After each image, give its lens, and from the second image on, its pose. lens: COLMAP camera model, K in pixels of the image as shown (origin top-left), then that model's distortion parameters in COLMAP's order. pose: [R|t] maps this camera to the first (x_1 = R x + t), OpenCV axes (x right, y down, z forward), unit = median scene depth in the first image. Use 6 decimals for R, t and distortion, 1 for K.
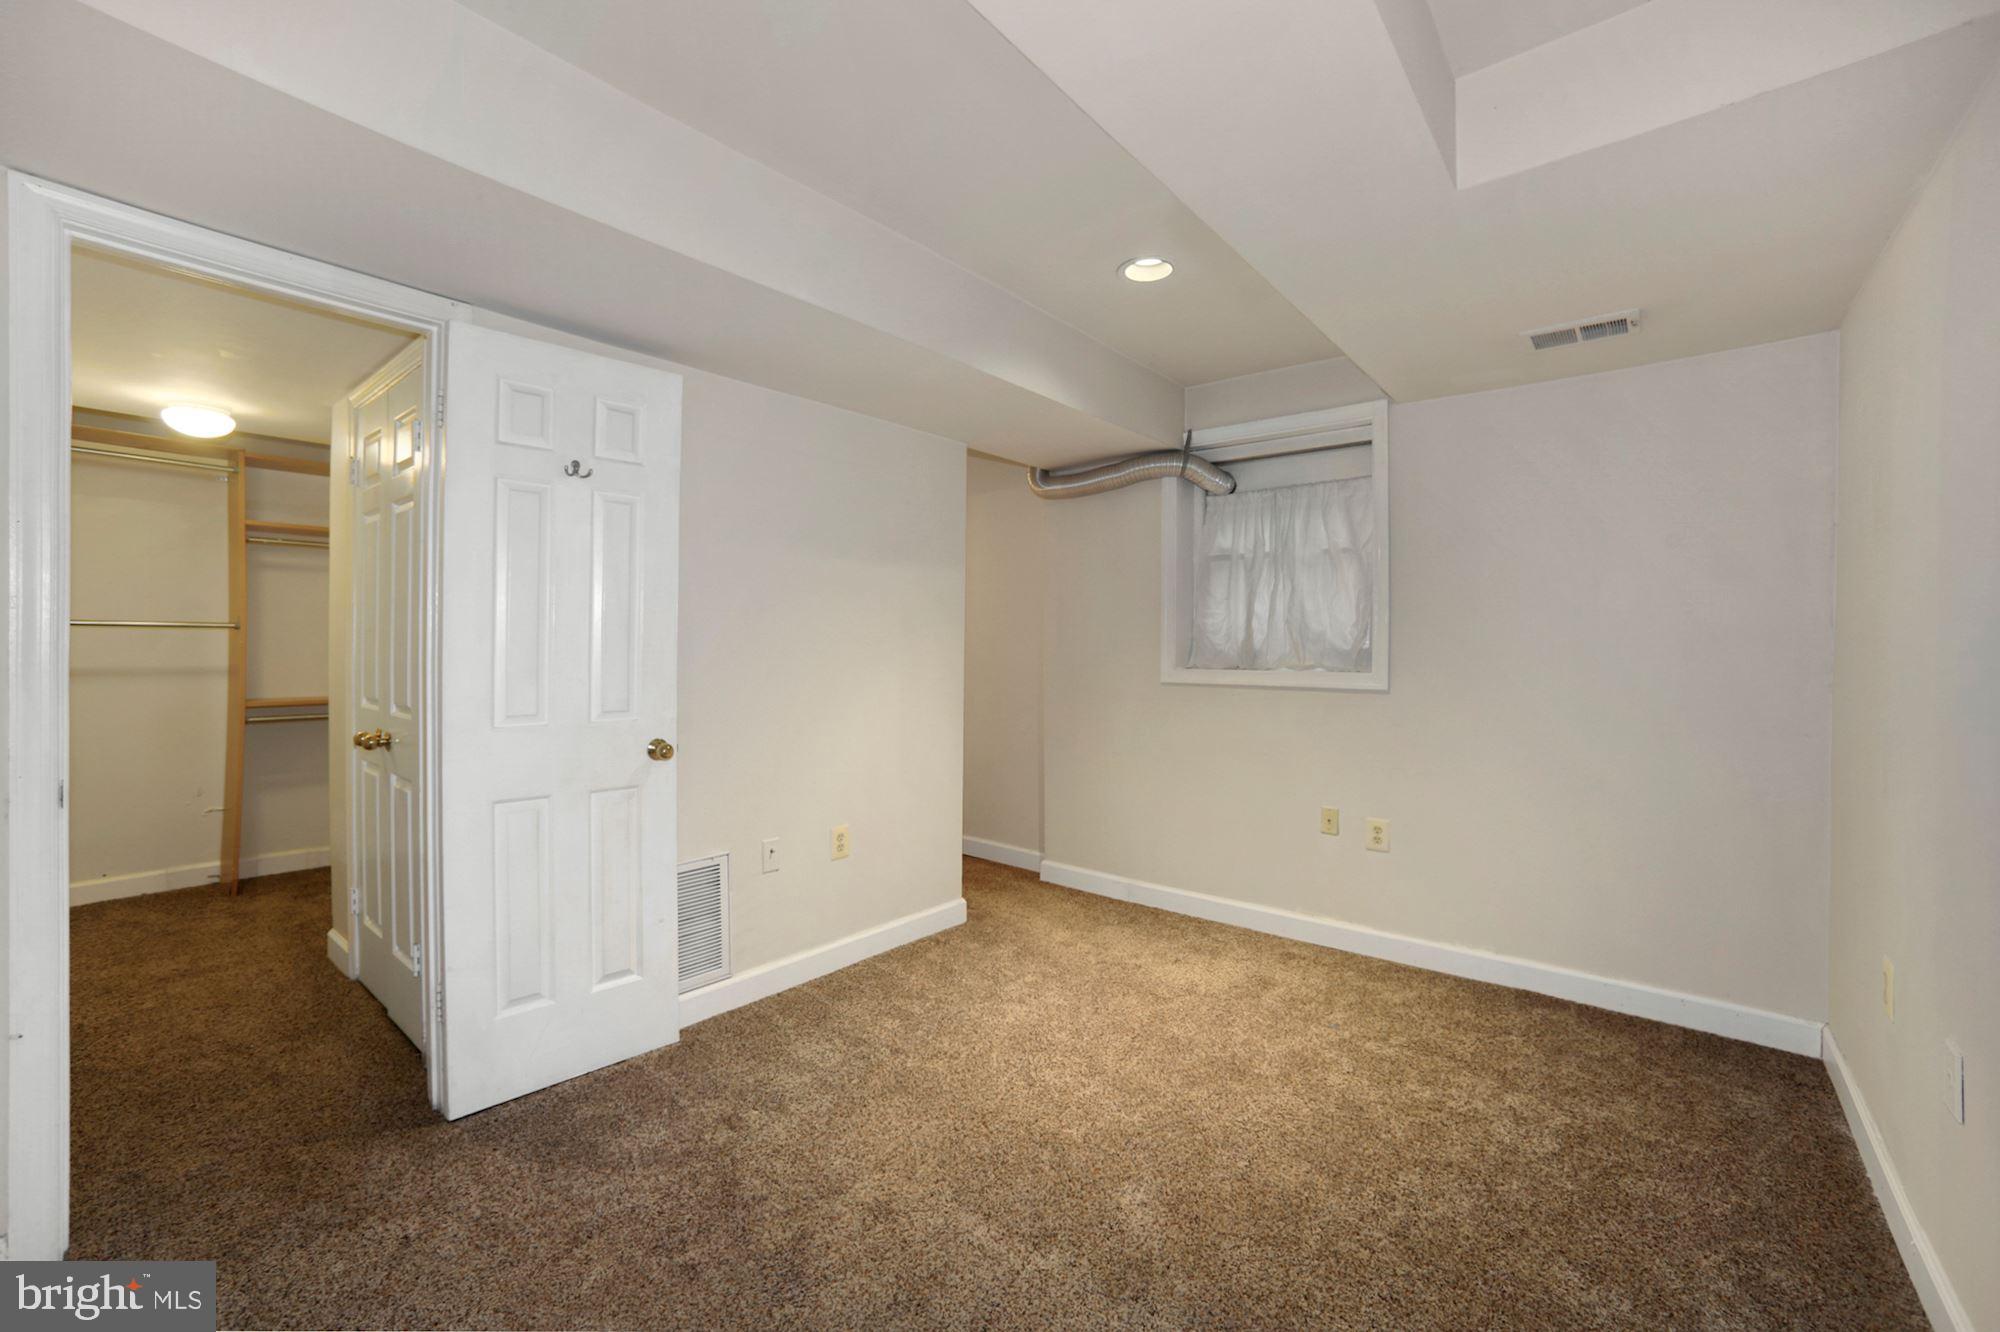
lens RADIAL K [[827.1, 0, 986.5], [0, 827.1, 648.6], [0, 0, 1]] dist [-0.045705, 0.024246]
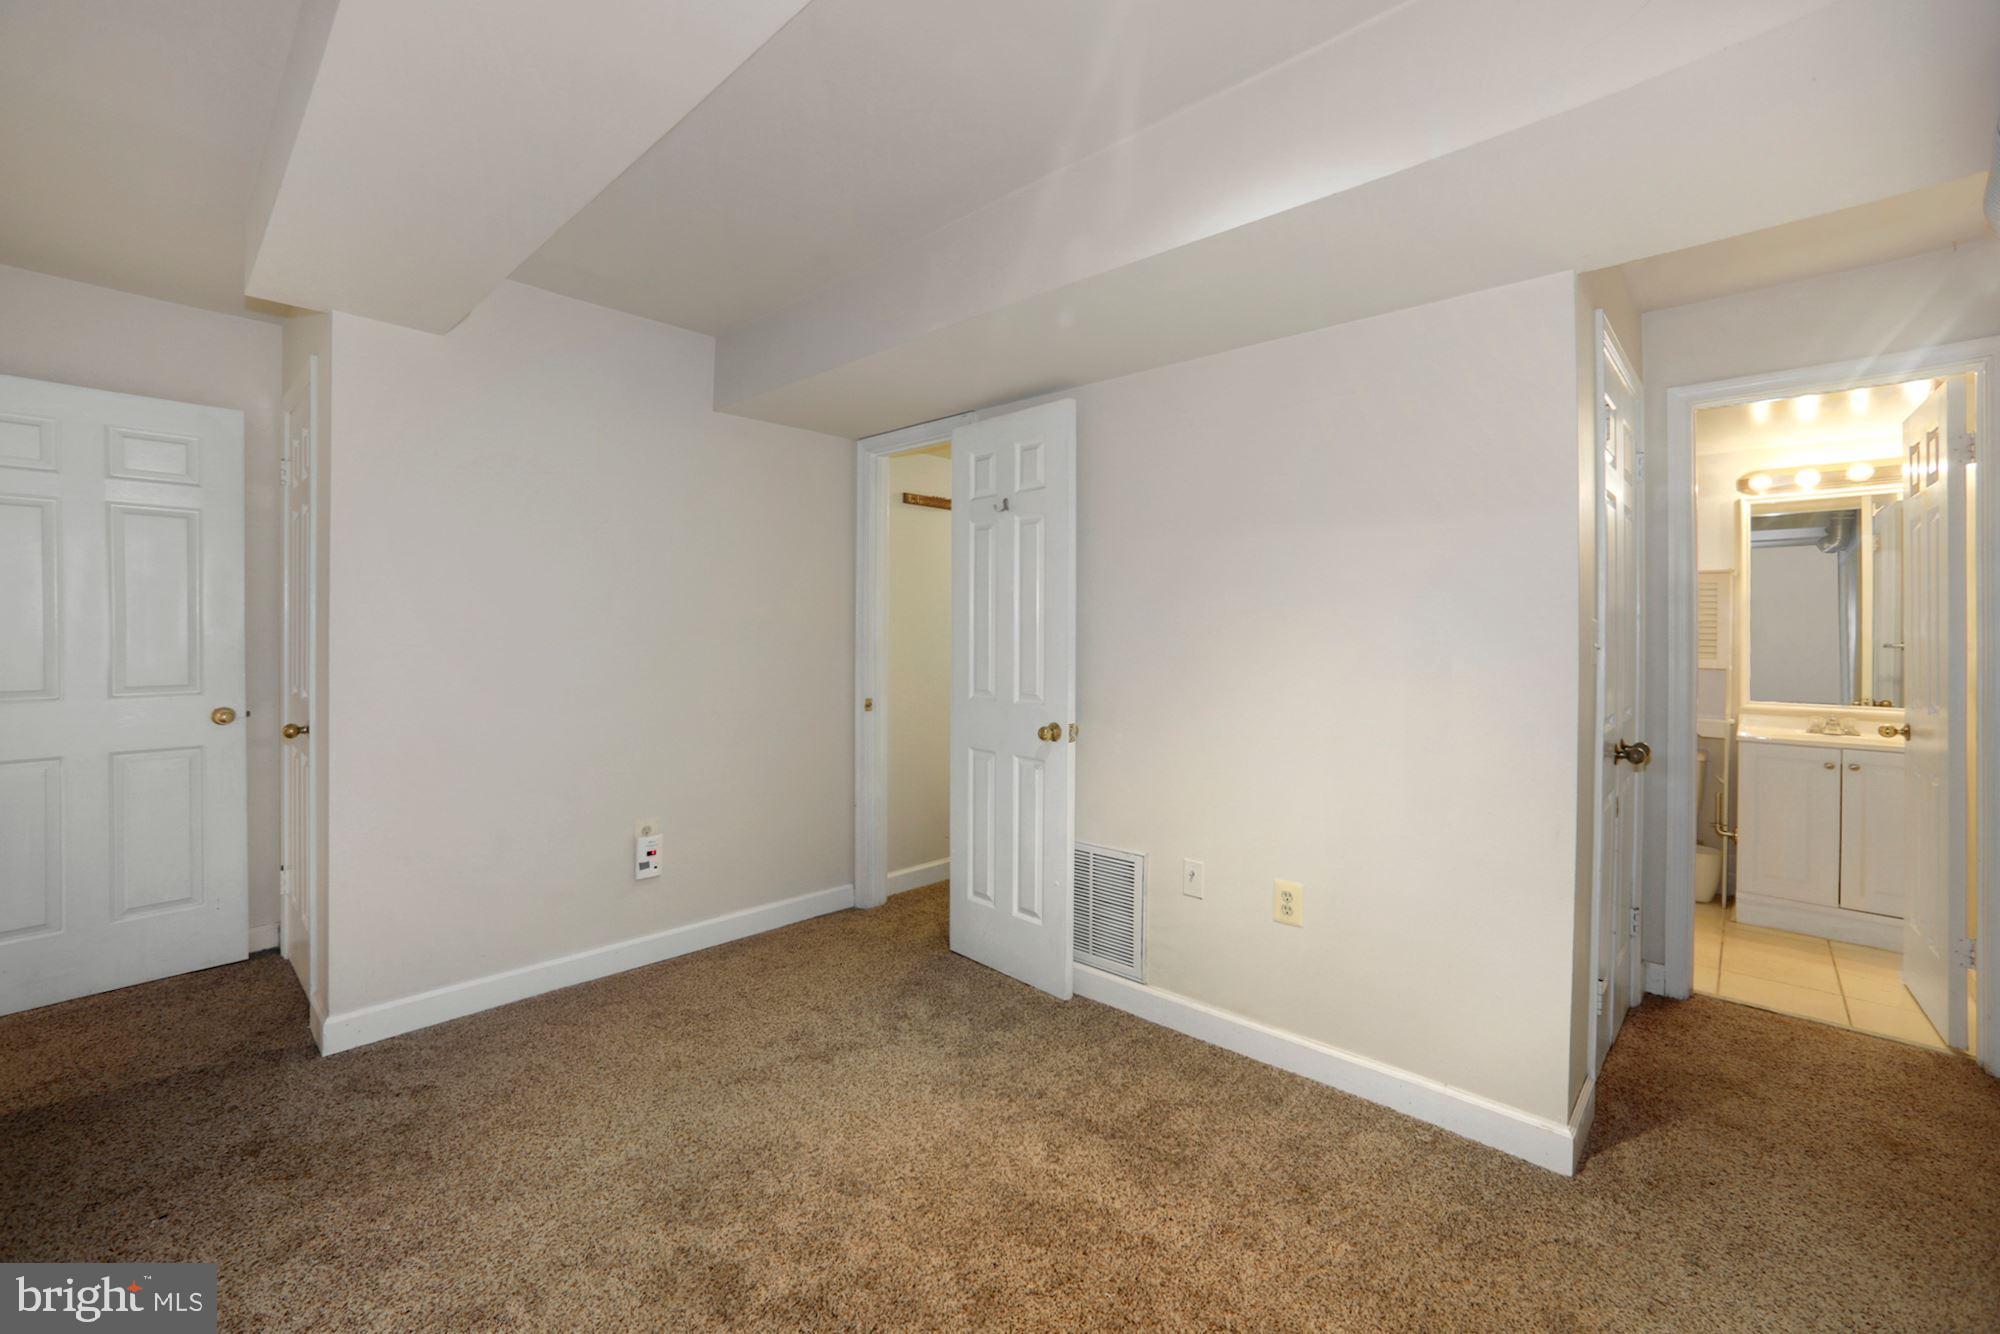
lens RADIAL K [[827.1, 0, 986.5], [0, 827.1, 649.6], [0, 0, 1]] dist [-0.045705, 0.024246]
pose [[-0.078732, 0.007254, -0.996869, 0.679154], [-0.004342, 0.999962, 0.007619, -0.001011], [0.996886, 0.004929, -0.078698, 0.904550]]
